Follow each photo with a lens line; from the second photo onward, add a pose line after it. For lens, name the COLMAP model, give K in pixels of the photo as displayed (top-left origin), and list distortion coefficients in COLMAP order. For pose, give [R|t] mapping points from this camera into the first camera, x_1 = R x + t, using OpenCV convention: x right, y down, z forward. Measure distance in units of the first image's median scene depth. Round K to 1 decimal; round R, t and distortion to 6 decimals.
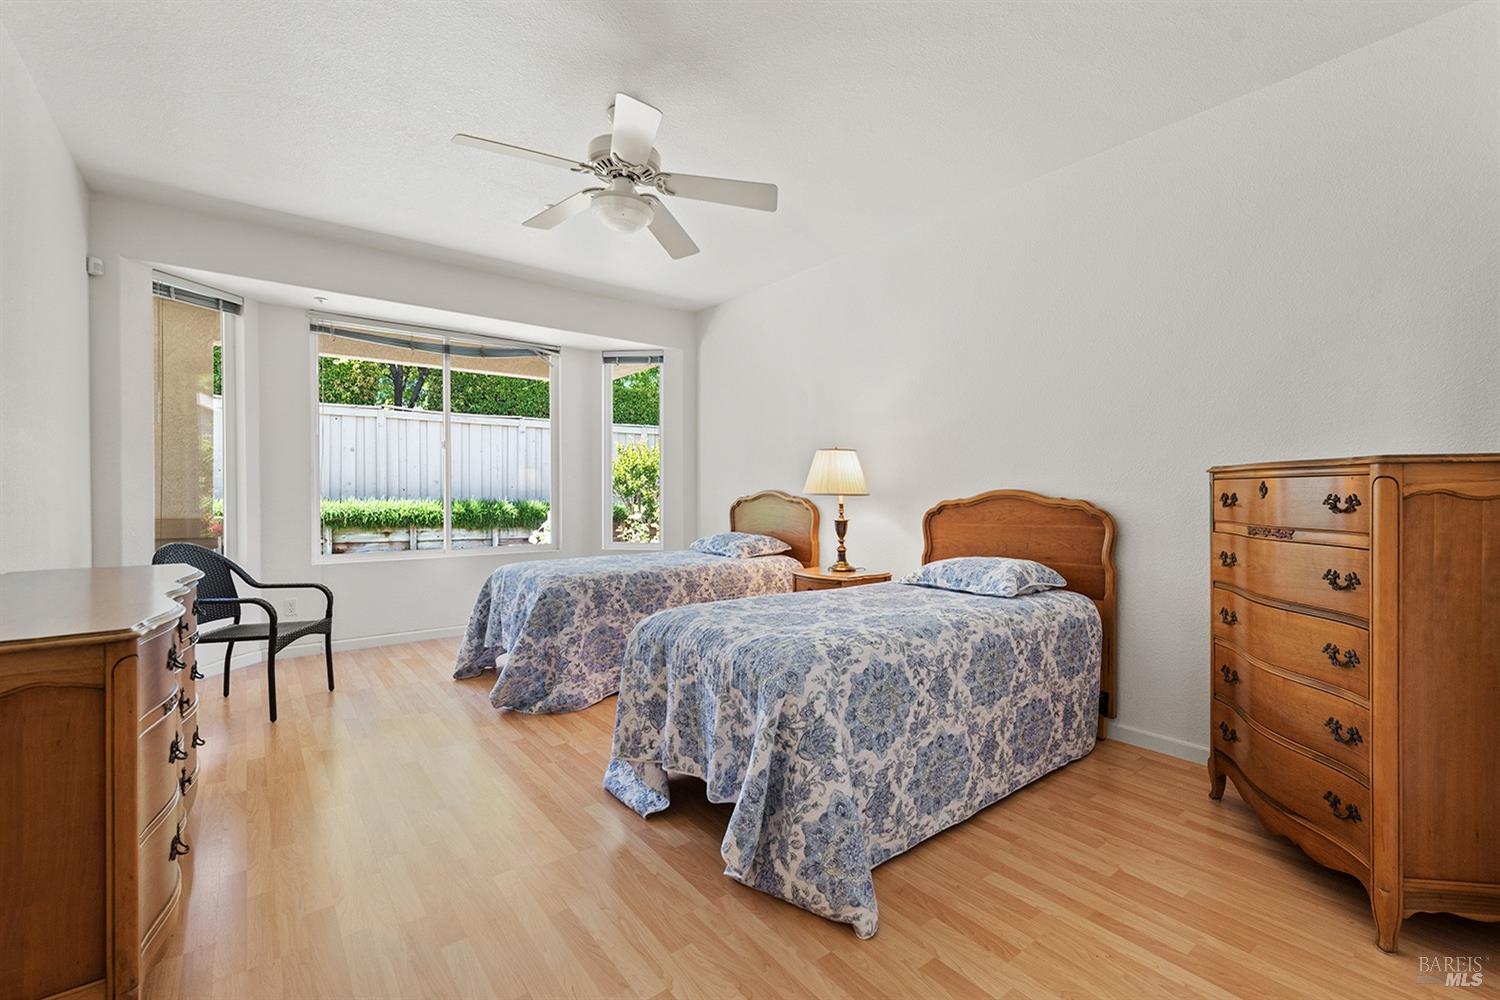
lens RADIAL K [[670.0, 0, 750.0], [0, 670.0, 500.0], [0, 0, 1]] dist [0.000319, 0.000011]
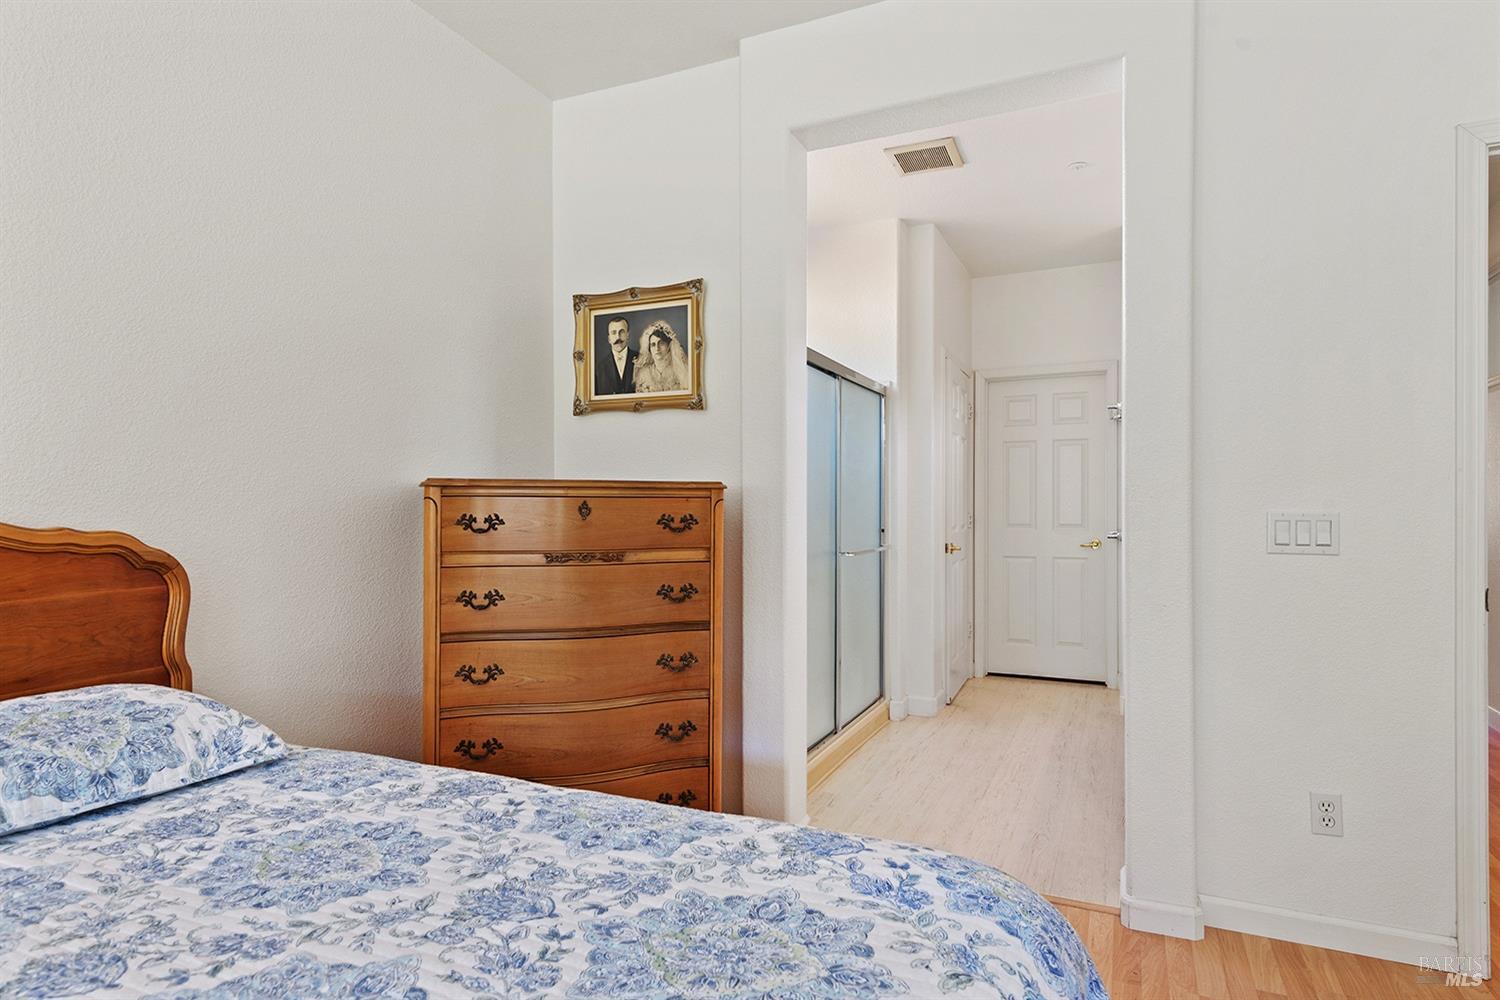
lens RADIAL K [[842.4, 0, 750.0], [0, 842.4, 500.0], [0, 0, 1]] dist [0.000018, -0.000193]
pose [[-0.480214, 0.001573, 0.877150, -0.328137], [0.008109, 0.999964, 0.002646, -0.029825], [-0.877114, 0.008383, -0.480209, 1.323389]]
